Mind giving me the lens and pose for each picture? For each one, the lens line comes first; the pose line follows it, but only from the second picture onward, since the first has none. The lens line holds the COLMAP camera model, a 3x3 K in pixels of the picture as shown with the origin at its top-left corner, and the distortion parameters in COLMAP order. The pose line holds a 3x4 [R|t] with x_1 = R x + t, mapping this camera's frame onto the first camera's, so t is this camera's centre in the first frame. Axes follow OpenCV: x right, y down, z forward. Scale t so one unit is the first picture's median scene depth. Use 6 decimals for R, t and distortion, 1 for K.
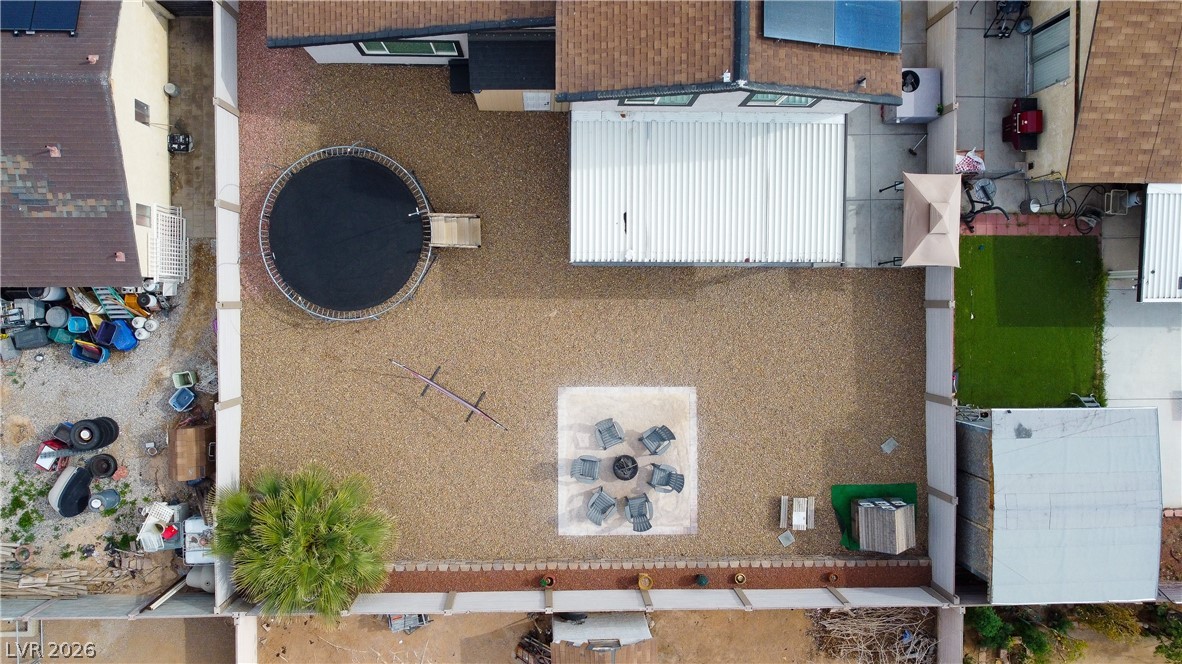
lens RADIAL K [[897.5, 0, 591.0], [0, 897.5, 332.0], [0, 0, 1]] dist [-0.001852, -0.008931]
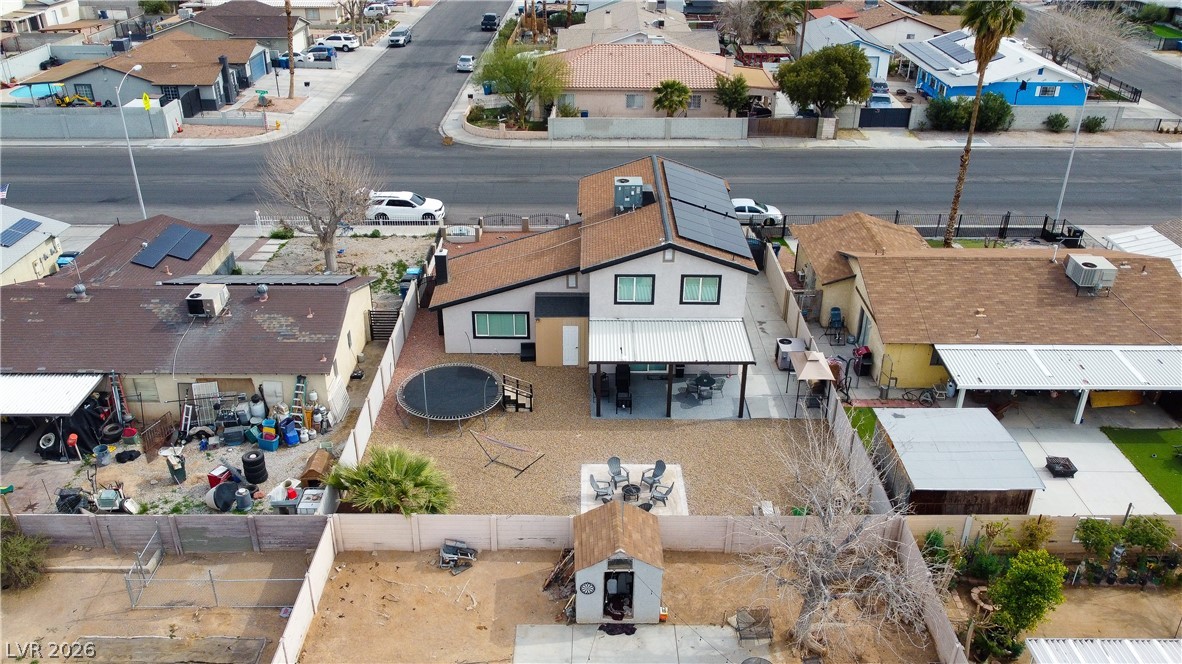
lens RADIAL K [[952.6, 0, 591.0], [0, 952.6, 332.0], [0, 0, 1]] dist [-0.004201, -0.003006]
pose [[0.999129, -0.037937, -0.017378, 0.012403], [0.000881, 0.435558, -0.900160, 1.343495], [0.041718, 0.899361, 0.435212, 0.167538]]
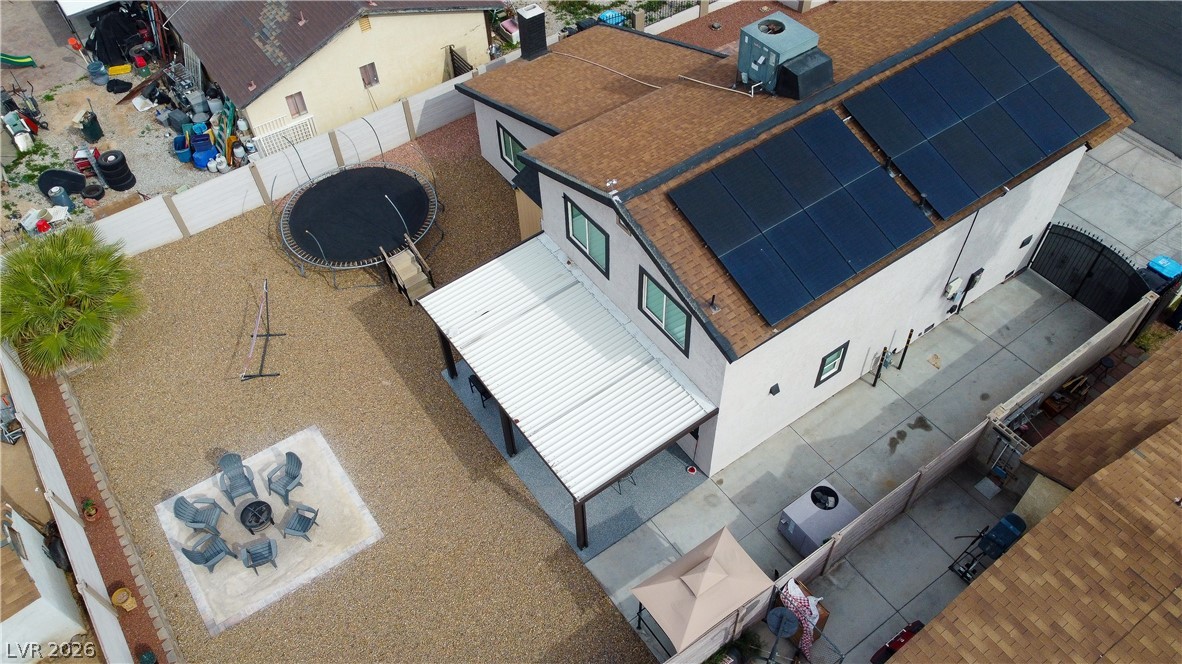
lens RADIAL K [[897.5, 0, 591.0], [0, 897.5, 332.0], [0, 0, 1]] dist [-0.001852, -0.008931]
pose [[0.577390, 0.586338, -0.568180, 0.602357], [-0.815865, 0.441097, -0.373896, 0.135405], [0.031393, 0.679442, 0.733058, 0.280826]]
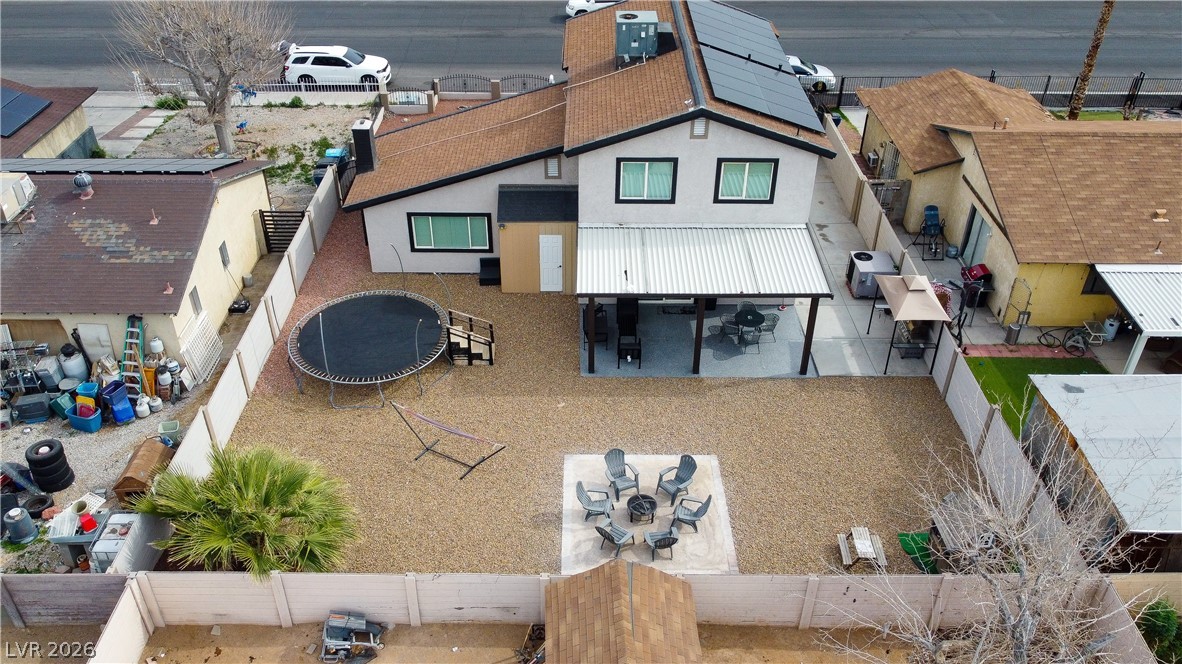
lens RADIAL K [[952.6, 0, 591.0], [0, 952.6, 332.0], [0, 0, 1]] dist [-0.004201, -0.003006]
pose [[0.999165, -0.035937, -0.019457, 0.013814], [0.003102, 0.541446, -0.840730, 0.824871], [0.040748, 0.839967, 0.541106, 0.380052]]
